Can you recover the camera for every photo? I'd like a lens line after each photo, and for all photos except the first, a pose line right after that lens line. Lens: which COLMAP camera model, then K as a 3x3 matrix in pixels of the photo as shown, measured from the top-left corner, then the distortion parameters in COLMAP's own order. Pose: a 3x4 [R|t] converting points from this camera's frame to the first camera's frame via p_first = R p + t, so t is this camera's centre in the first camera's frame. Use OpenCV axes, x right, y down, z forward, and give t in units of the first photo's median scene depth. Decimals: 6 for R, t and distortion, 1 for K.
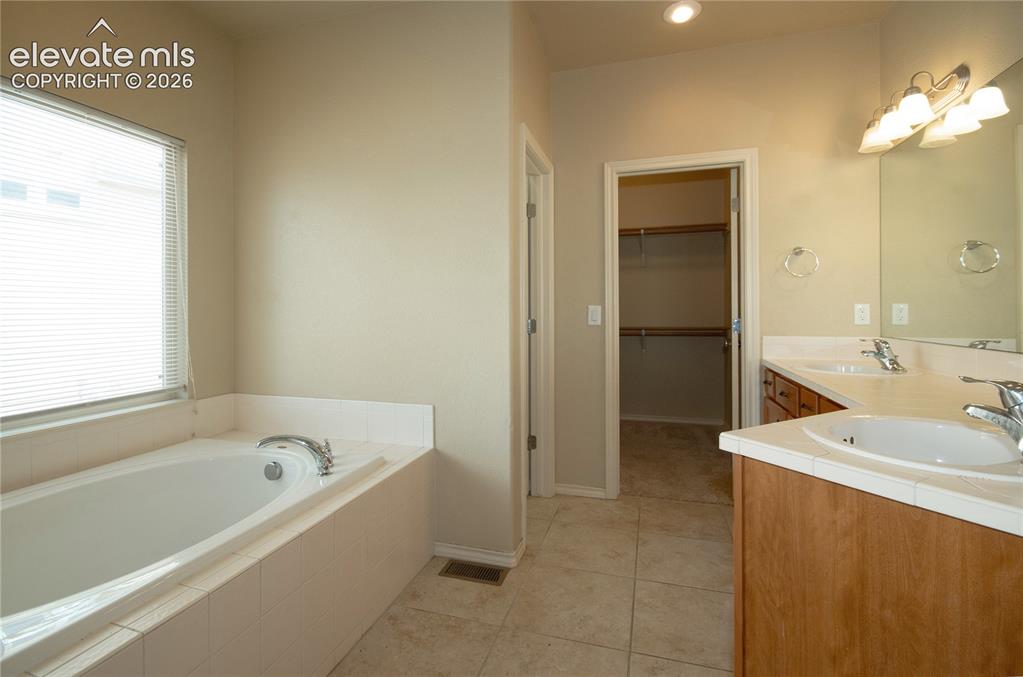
lens RADIAL K [[456.6, 0, 484.4], [0, 456.6, 304.2], [0, 0, 1]] dist [0.001571, -0.003288]
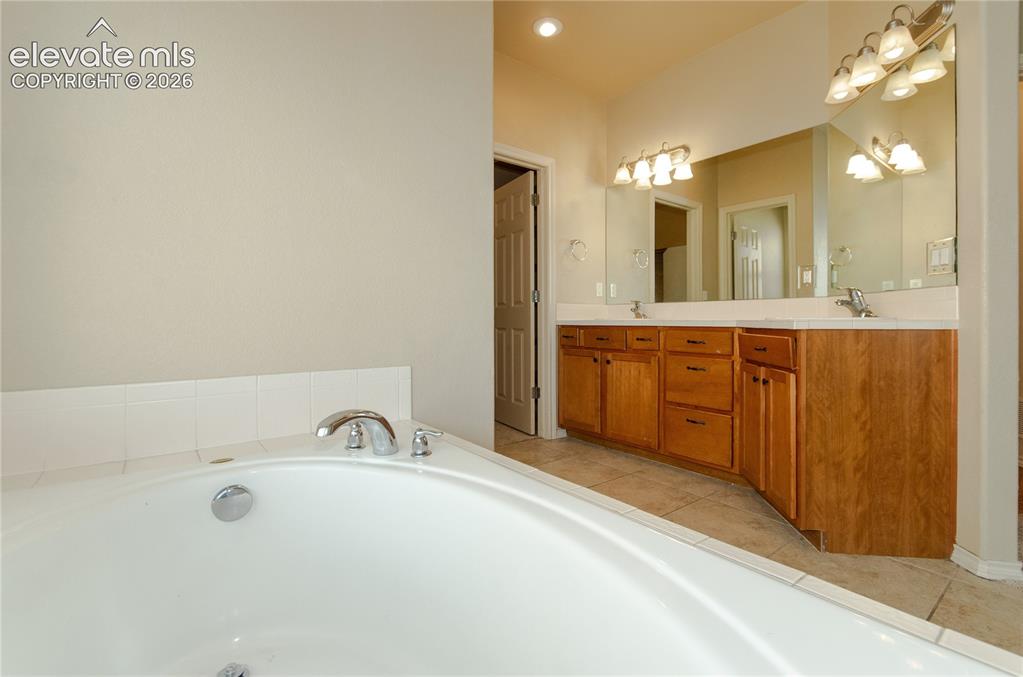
lens RADIAL K [[456.6, 0, 537.6], [0, 456.6, 318.4], [0, 0, 1]] dist [0.001571, -0.003288]
pose [[0.566196, 0.003200, 0.824265, -0.745169], [-0.018535, 0.999789, 0.008850, 0.151545], [-0.824063, -0.020289, 0.566135, 0.449500]]
